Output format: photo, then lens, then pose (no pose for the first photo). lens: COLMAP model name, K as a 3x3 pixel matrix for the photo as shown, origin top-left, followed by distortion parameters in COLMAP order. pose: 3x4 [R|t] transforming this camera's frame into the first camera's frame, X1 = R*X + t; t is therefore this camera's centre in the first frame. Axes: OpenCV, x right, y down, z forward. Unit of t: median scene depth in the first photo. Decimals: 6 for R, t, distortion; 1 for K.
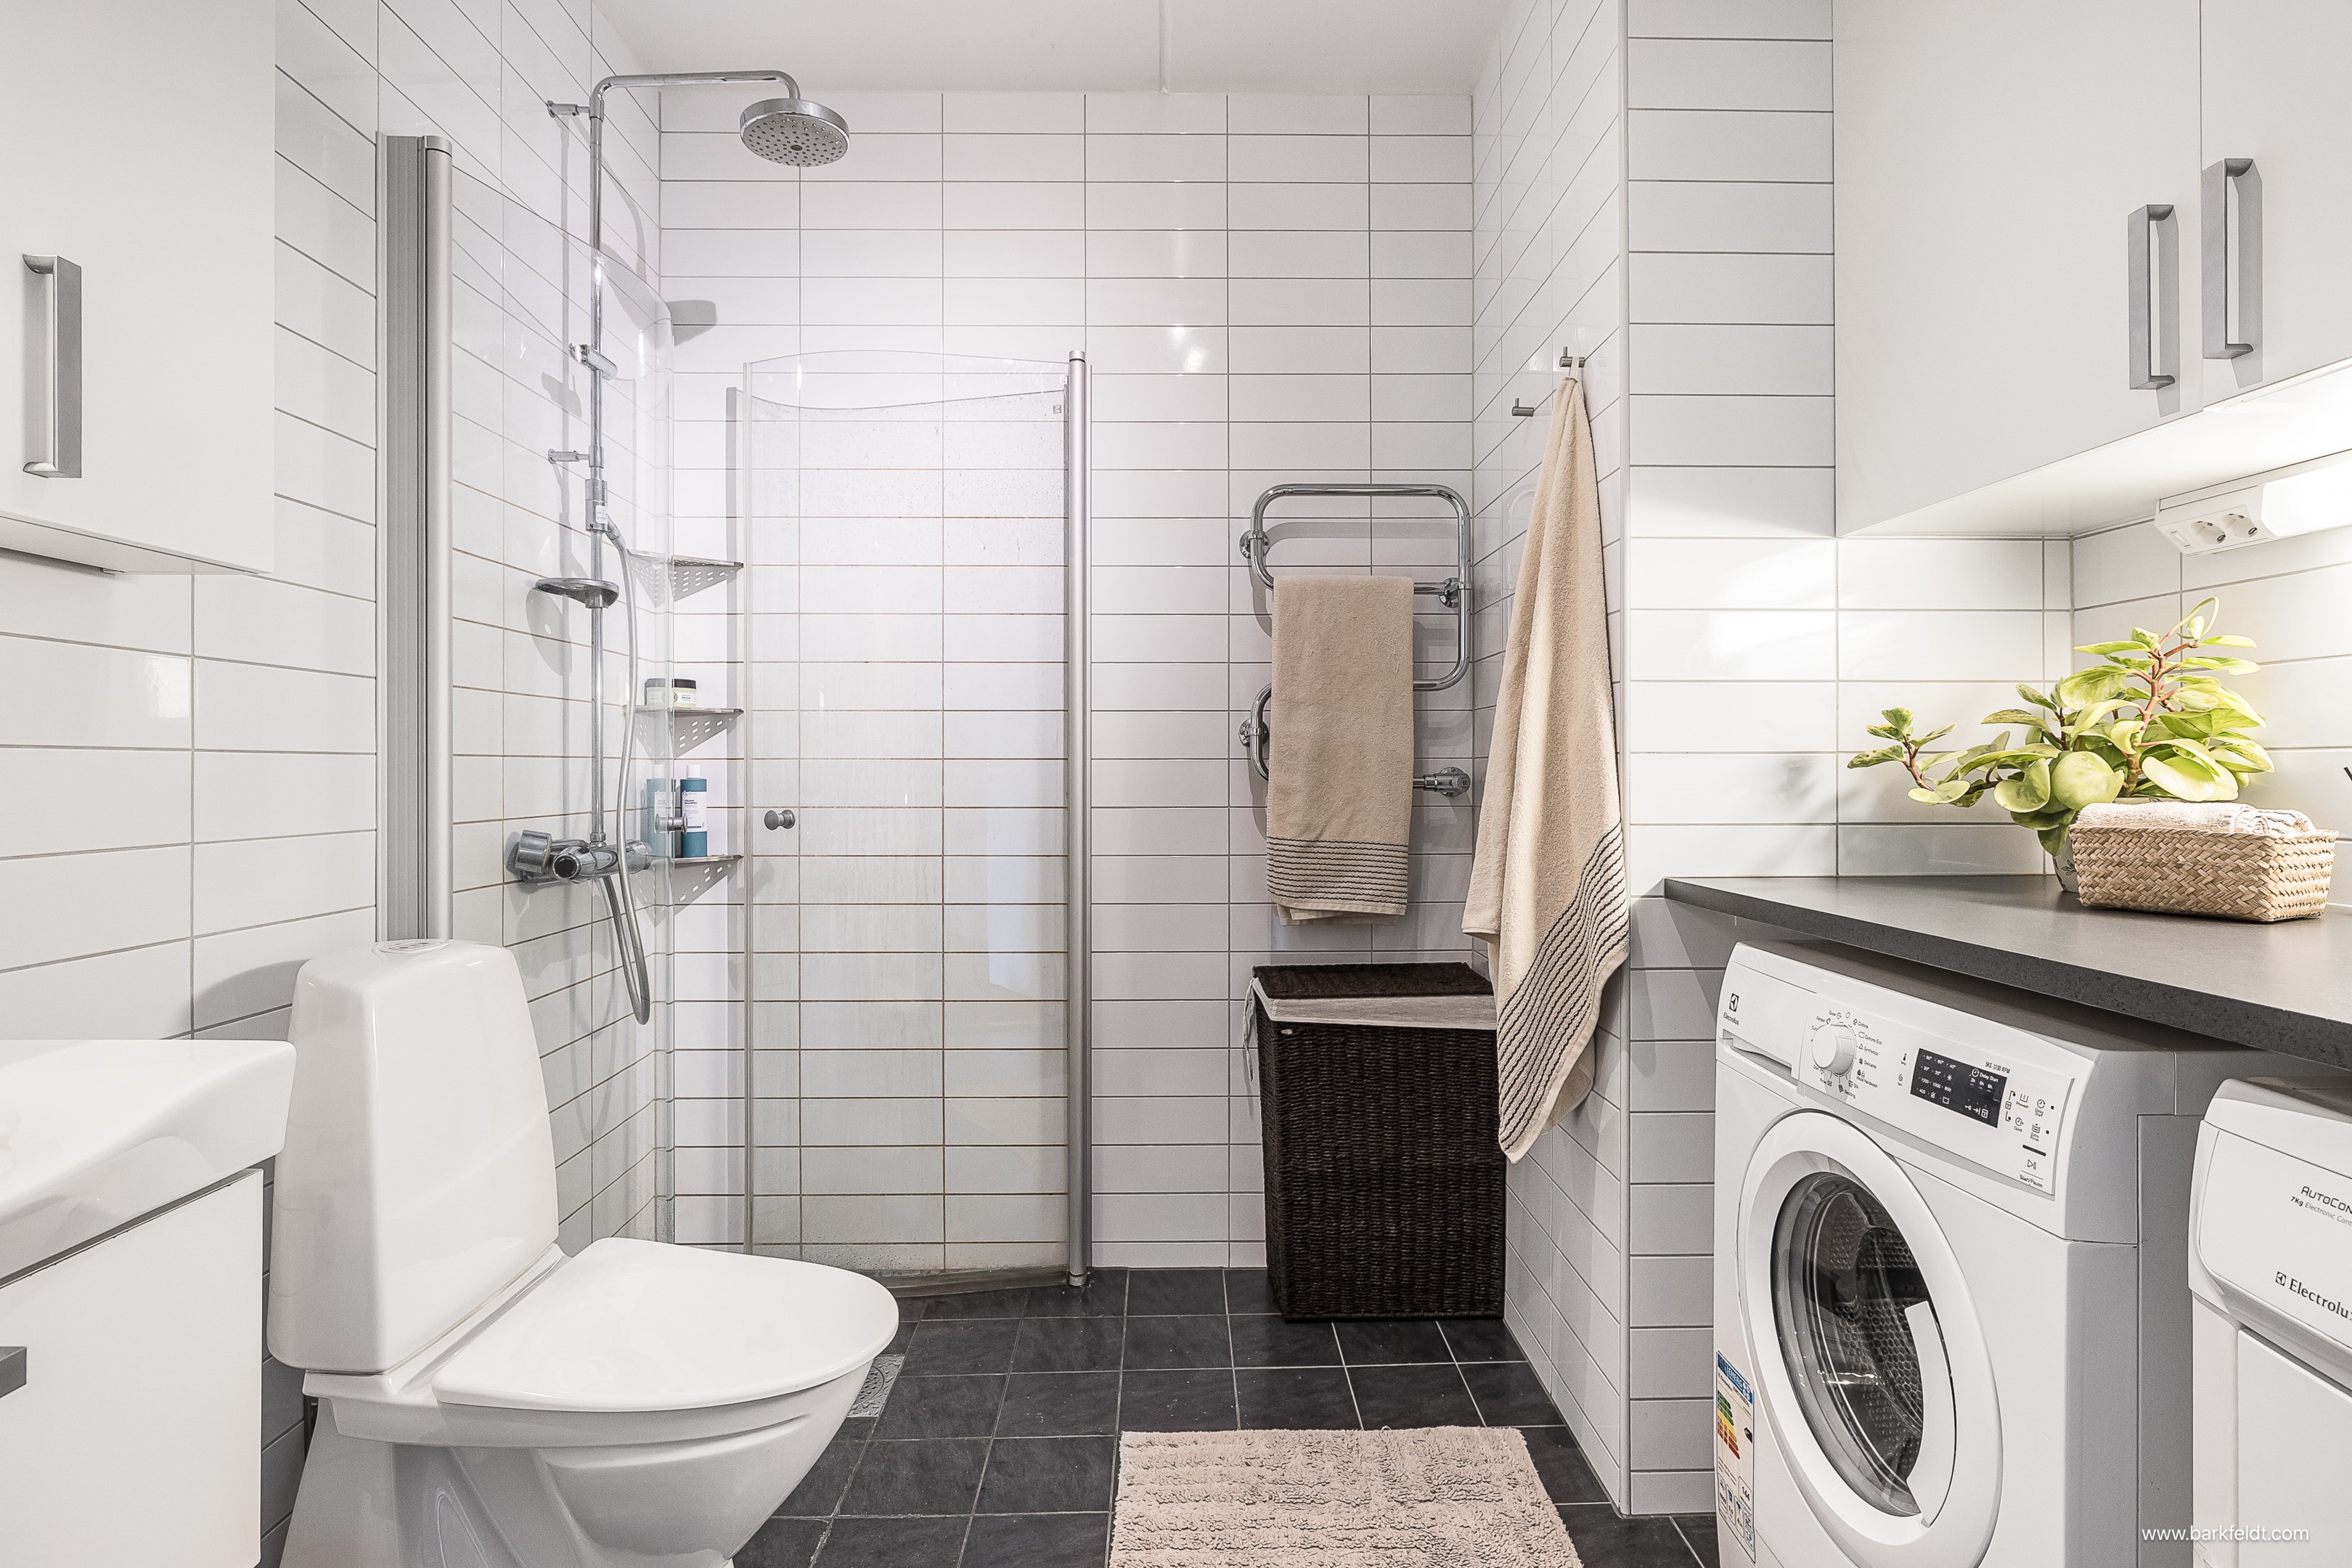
lens RADIAL K [[1210.4, 0, 1174.1], [0, 1210.4, 767.7], [0, 0, 1]] dist [-0.006280, 0.001270]
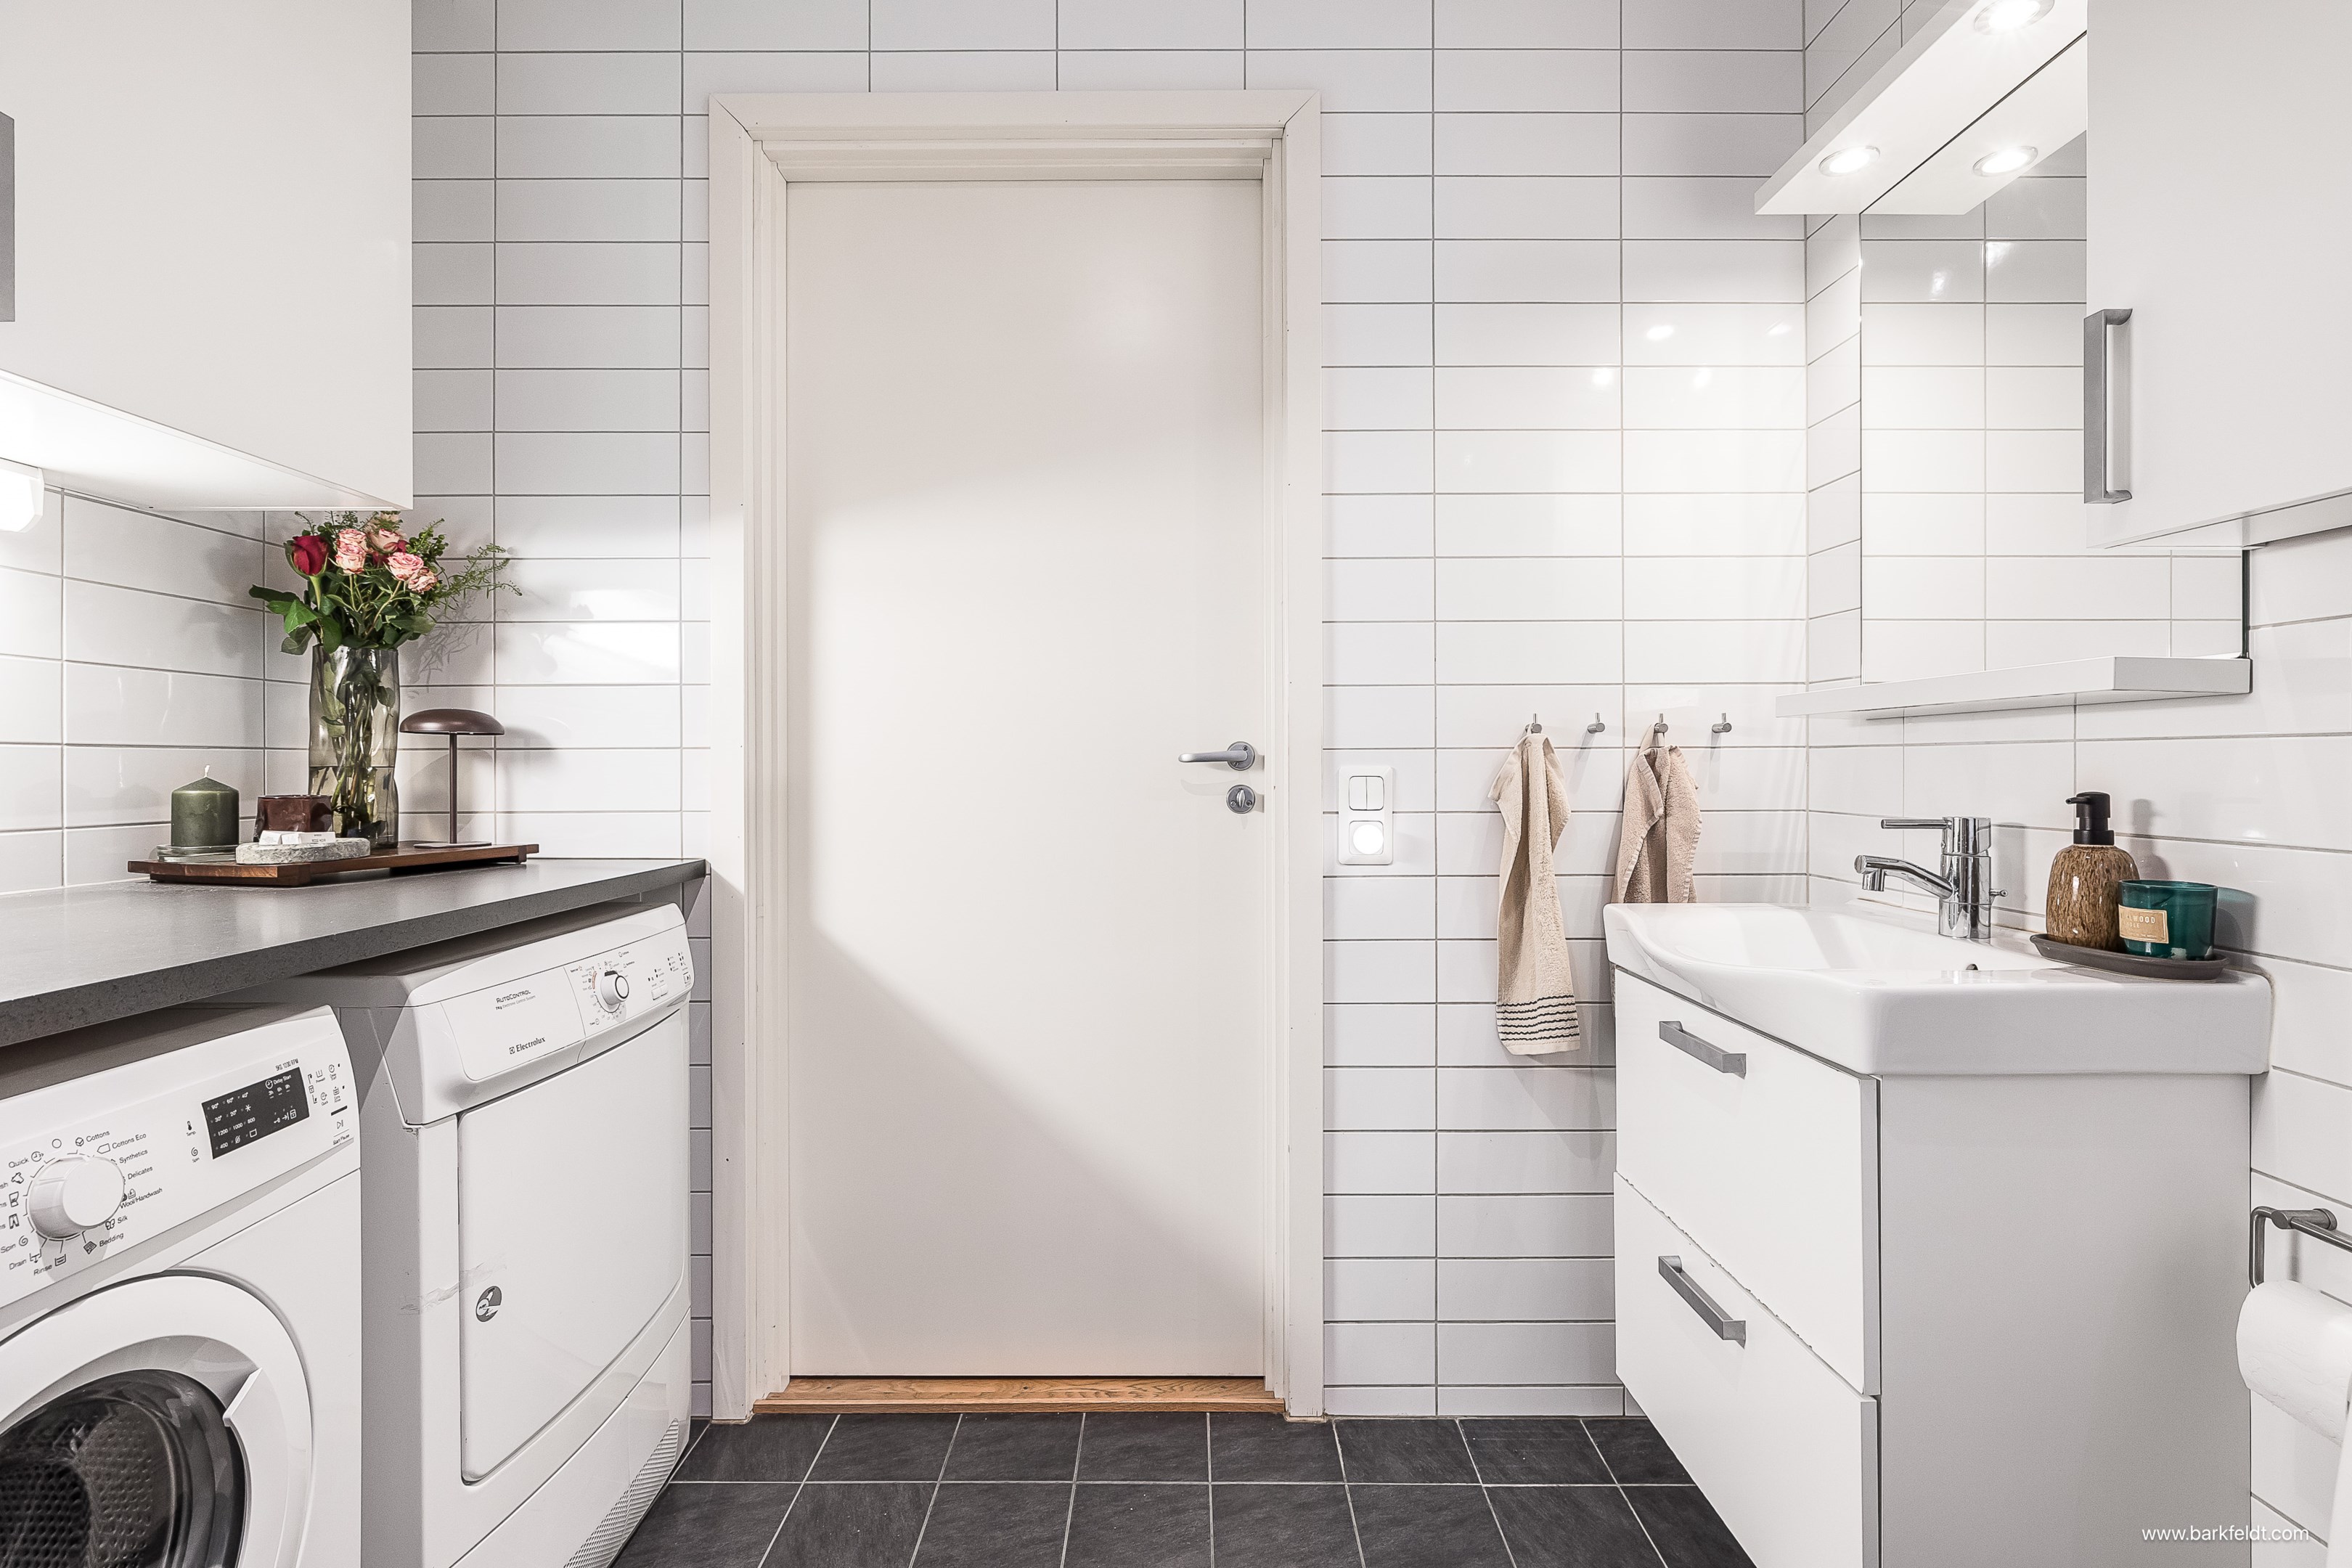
lens RADIAL K [[1150.1, 0, 1176.2], [0, 1150.1, 782.0], [0, 0, 1]] dist [-0.002626, 0.000377]
pose [[-0.999934, 0.001116, 0.011476, -0.052860], [0.001282, 0.999895, 0.014424, 0.004938], [-0.011458, 0.014437, -0.999830, 1.860322]]
